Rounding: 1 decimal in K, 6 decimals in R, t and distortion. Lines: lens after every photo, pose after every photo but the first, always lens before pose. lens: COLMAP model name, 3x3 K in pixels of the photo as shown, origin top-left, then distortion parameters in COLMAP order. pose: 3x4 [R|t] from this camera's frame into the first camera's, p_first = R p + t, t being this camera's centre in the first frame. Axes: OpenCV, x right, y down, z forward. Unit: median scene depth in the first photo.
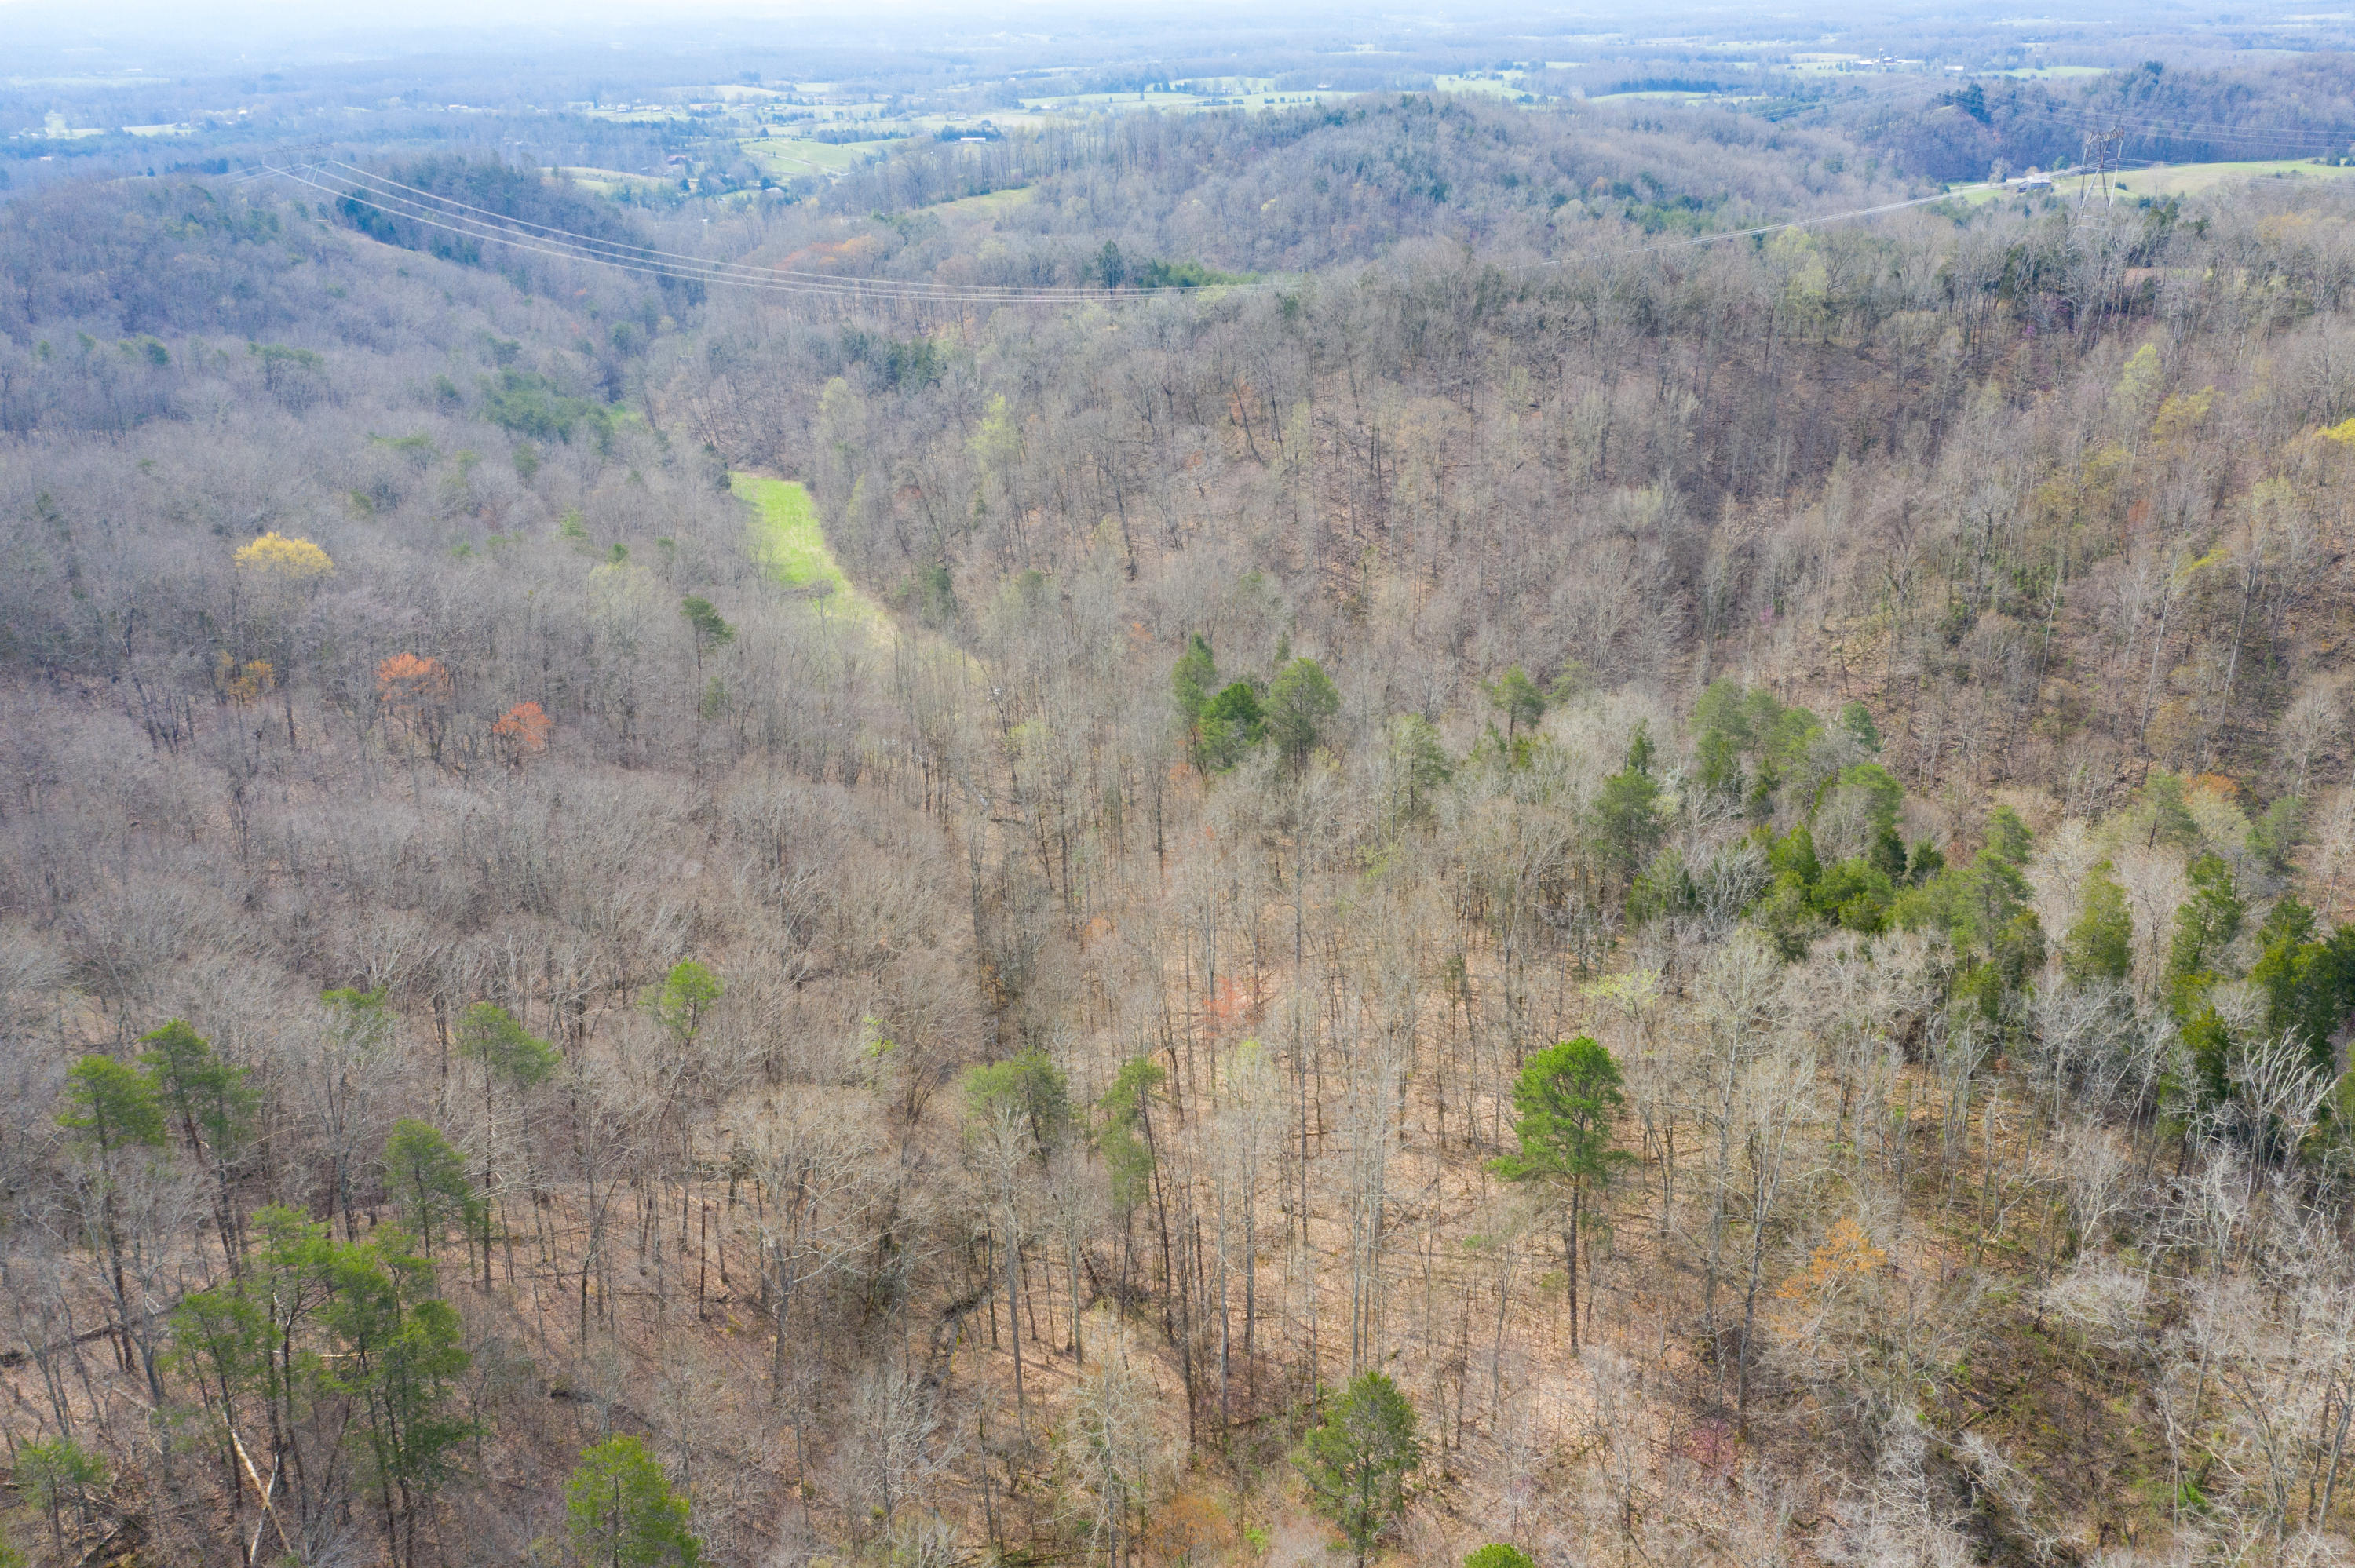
lens RADIAL K [[1866.2, 0, 1180.8], [0, 1866.2, 785.6], [0, 0, 1]] dist [-0.006609, 0.010785]
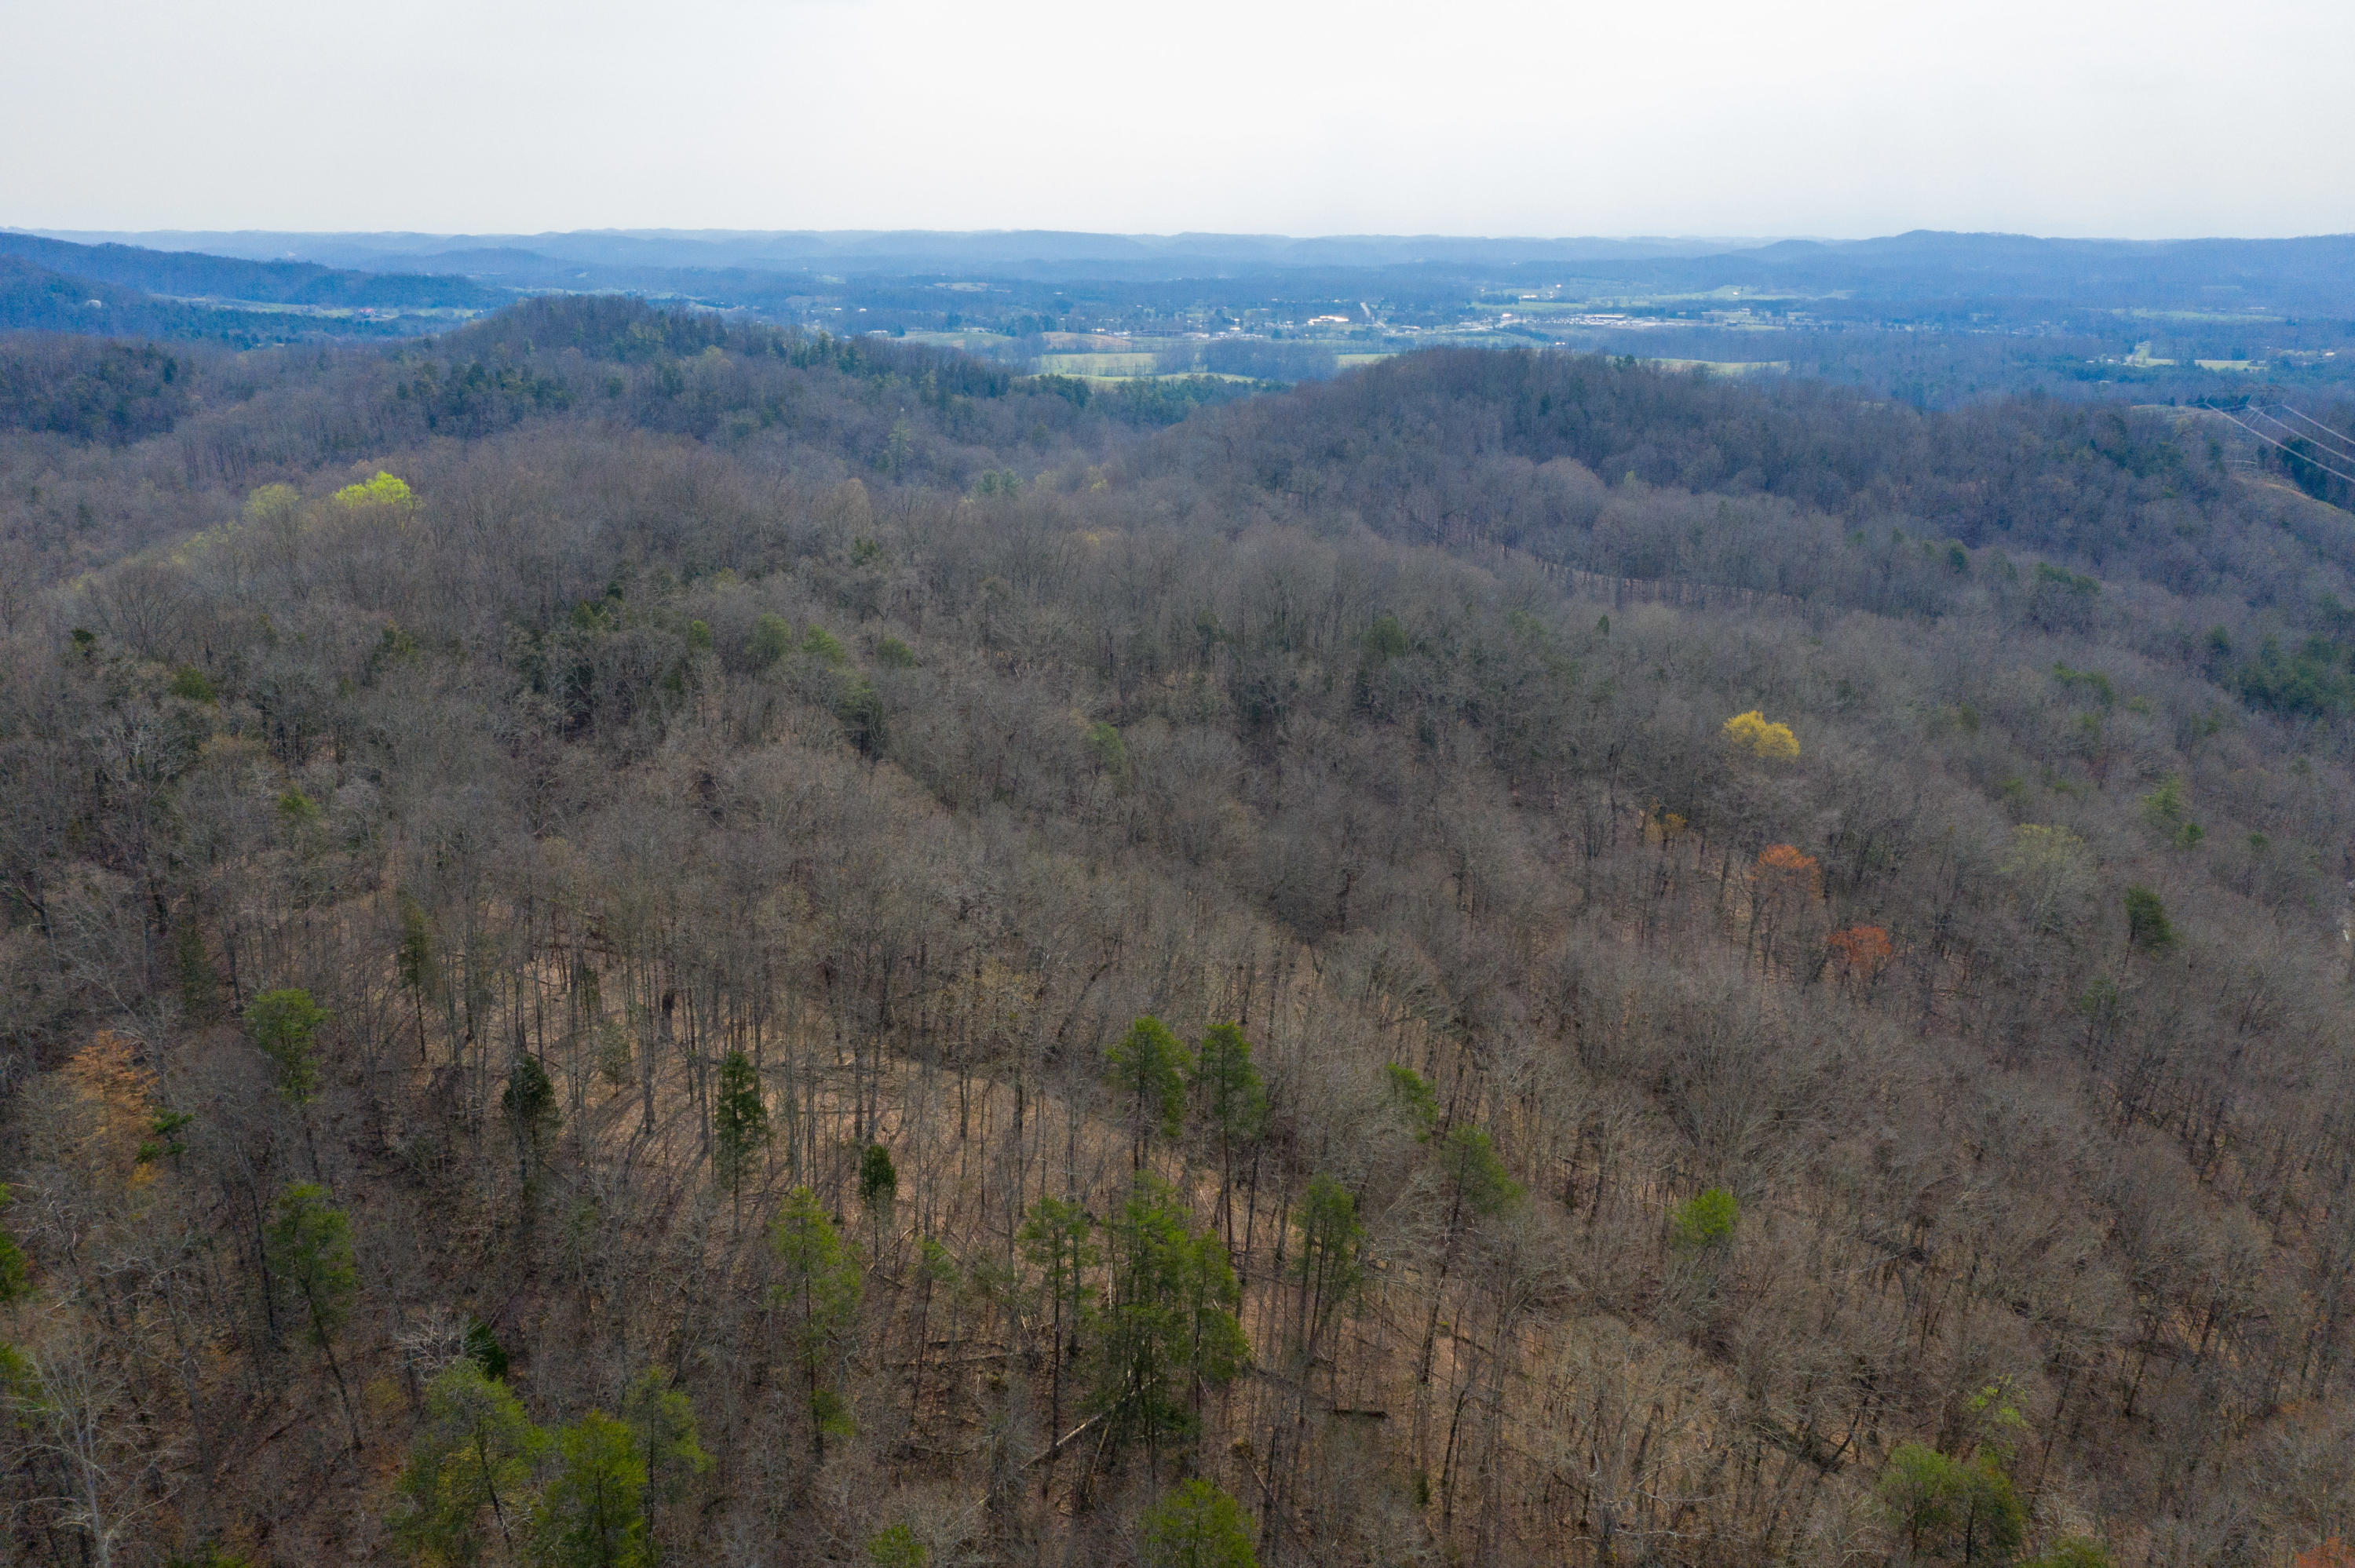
lens RADIAL K [[1866.2, 0, 1185.0], [0, 1866.2, 789.5], [0, 0, 1]] dist [-0.006609, 0.010785]
pose [[0.537743, 0.255443, -0.803481, 0.034384], [-0.344297, 0.936446, 0.067289, -0.007870], [0.769605, 0.240452, 0.591516, 0.016102]]
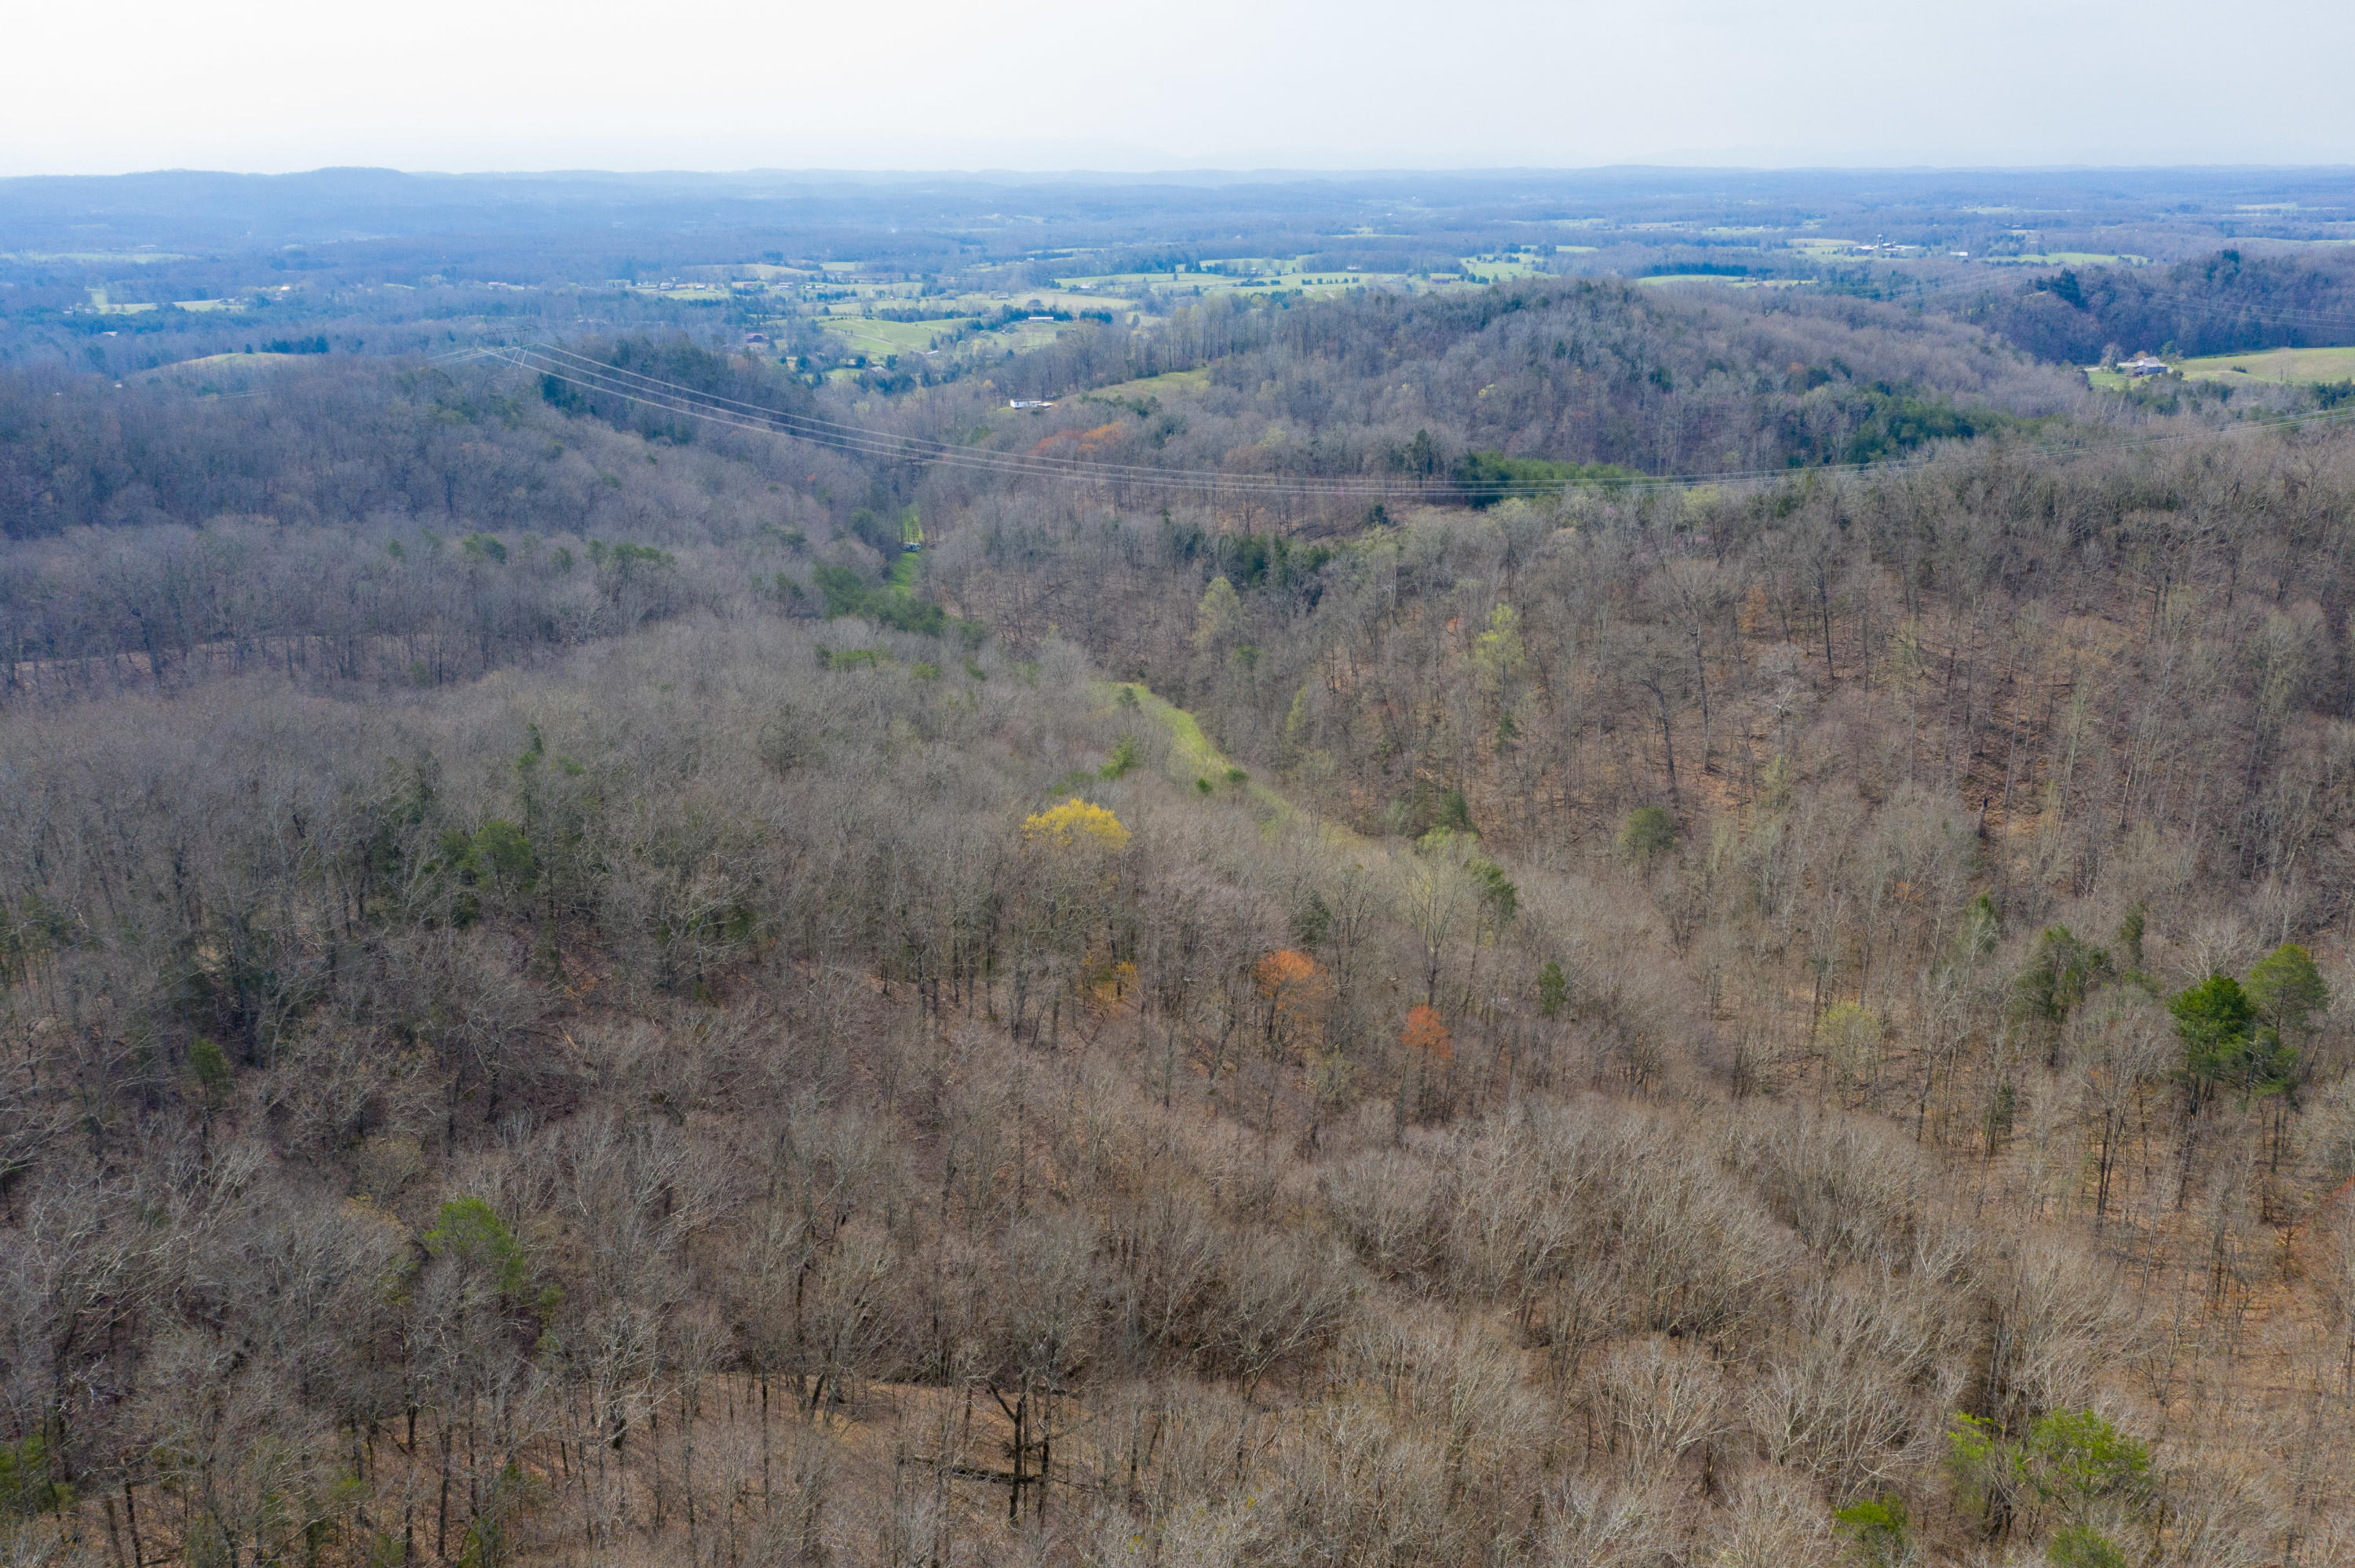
lens RADIAL K [[1866.2, 0, 1175.1], [0, 1866.2, 798.3], [0, 0, 1]] dist [-0.006609, 0.010785]
pose [[0.999830, -0.000185, 0.018449, -0.072584], [0.001675, 0.996731, -0.080776, -0.010707], [-0.018374, 0.080793, 0.996562, 0.025931]]
